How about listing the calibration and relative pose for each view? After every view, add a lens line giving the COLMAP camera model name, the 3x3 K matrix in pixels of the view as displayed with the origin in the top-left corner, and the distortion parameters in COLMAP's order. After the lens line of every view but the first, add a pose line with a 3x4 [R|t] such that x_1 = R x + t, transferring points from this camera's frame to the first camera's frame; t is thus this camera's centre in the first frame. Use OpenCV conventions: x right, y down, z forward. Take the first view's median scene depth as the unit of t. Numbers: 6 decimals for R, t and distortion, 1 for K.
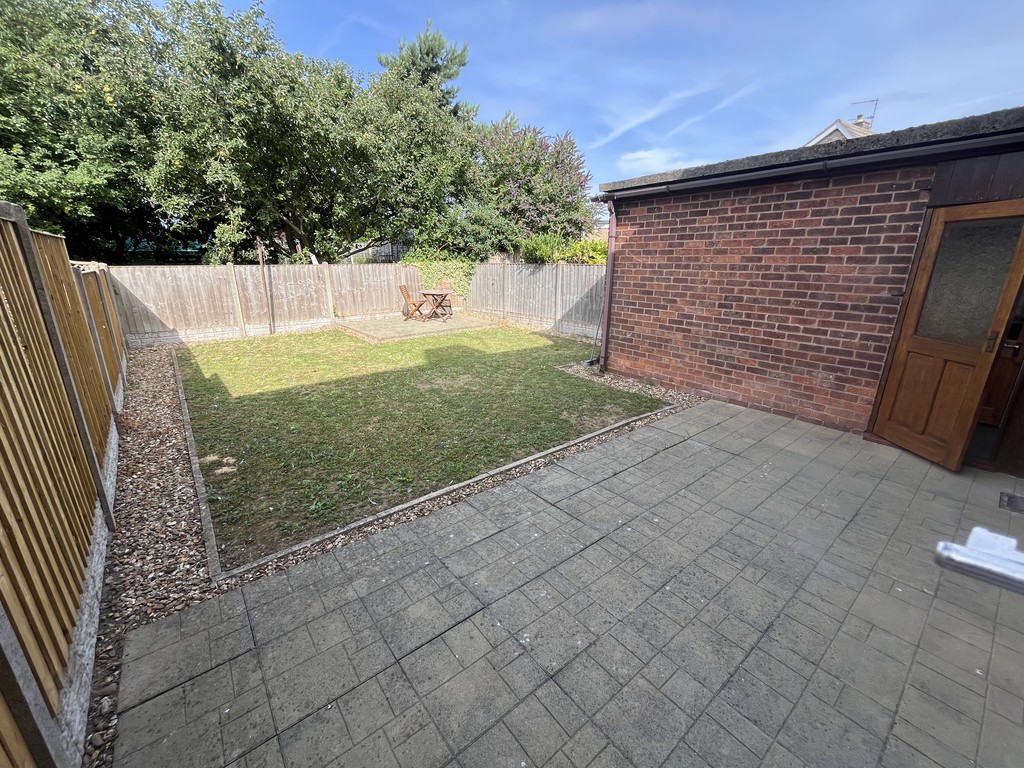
lens RADIAL K [[415.3, 0, 512.4], [0, 415.3, 388.4], [0, 0, 1]] dist [-0.000480, -0.000085]
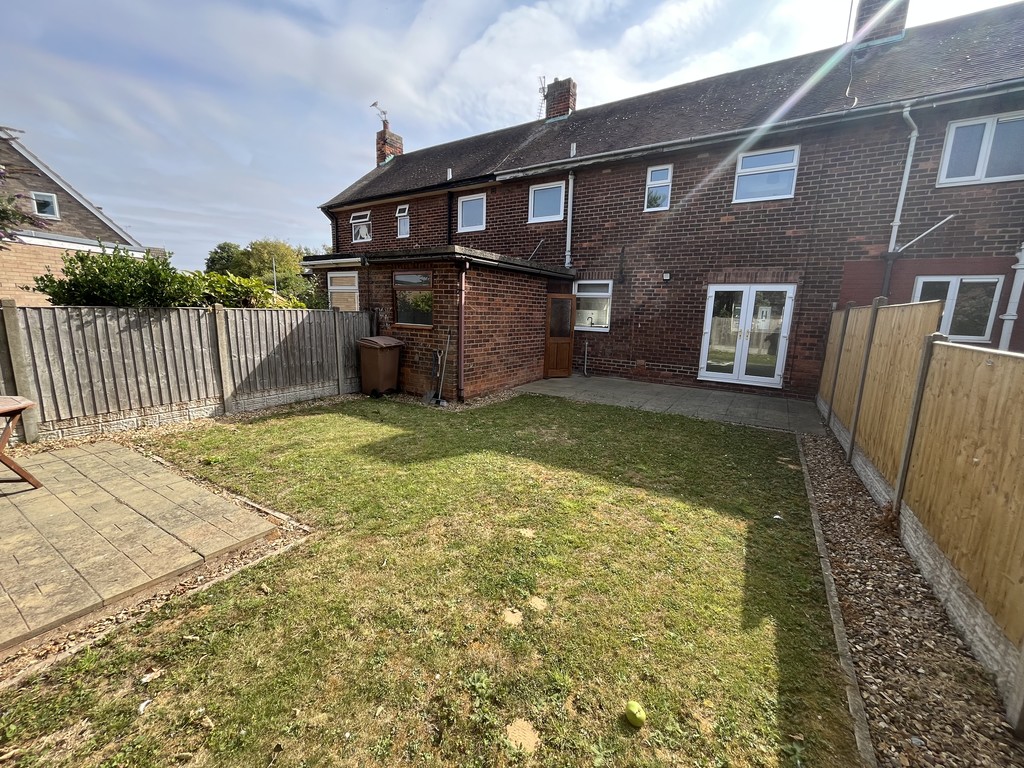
lens RADIAL K [[415.3, 0, 514.9], [0, 415.3, 385.6], [0, 0, 1]] dist [-0.000480, -0.000085]
pose [[-0.326108, -0.181486, 0.927748, -1.045097], [0.251790, 0.929271, 0.270289, -0.417409], [-0.911184, 0.321741, -0.257346, 1.333158]]
